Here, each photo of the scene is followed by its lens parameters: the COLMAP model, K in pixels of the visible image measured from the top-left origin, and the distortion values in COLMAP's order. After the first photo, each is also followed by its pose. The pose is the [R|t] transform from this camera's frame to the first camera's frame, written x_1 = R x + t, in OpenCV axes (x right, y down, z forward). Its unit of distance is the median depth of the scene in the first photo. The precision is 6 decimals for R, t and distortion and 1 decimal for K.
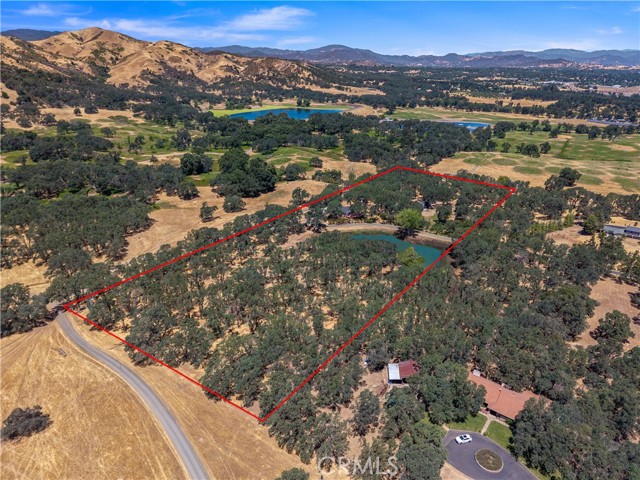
lens RADIAL K [[426.0, 0, 320.0], [0, 426.0, 240.0], [0, 0, 1]] dist [0.026408, -0.024882]
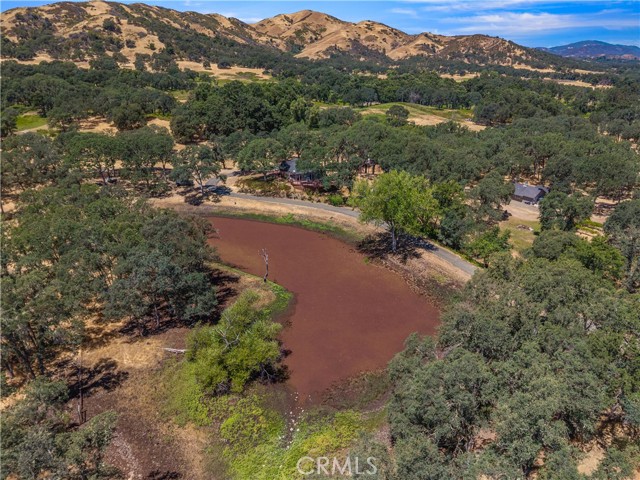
lens RADIAL K [[426.0, 0, 320.0], [0, 426.0, 240.0], [0, 0, 1]] dist [0.026408, -0.024882]
pose [[0.882719, 0.185808, -0.431606, 0.053971], [-0.185882, 0.981655, 0.042440, -0.004197], [0.431574, 0.042765, 0.901064, 0.121344]]
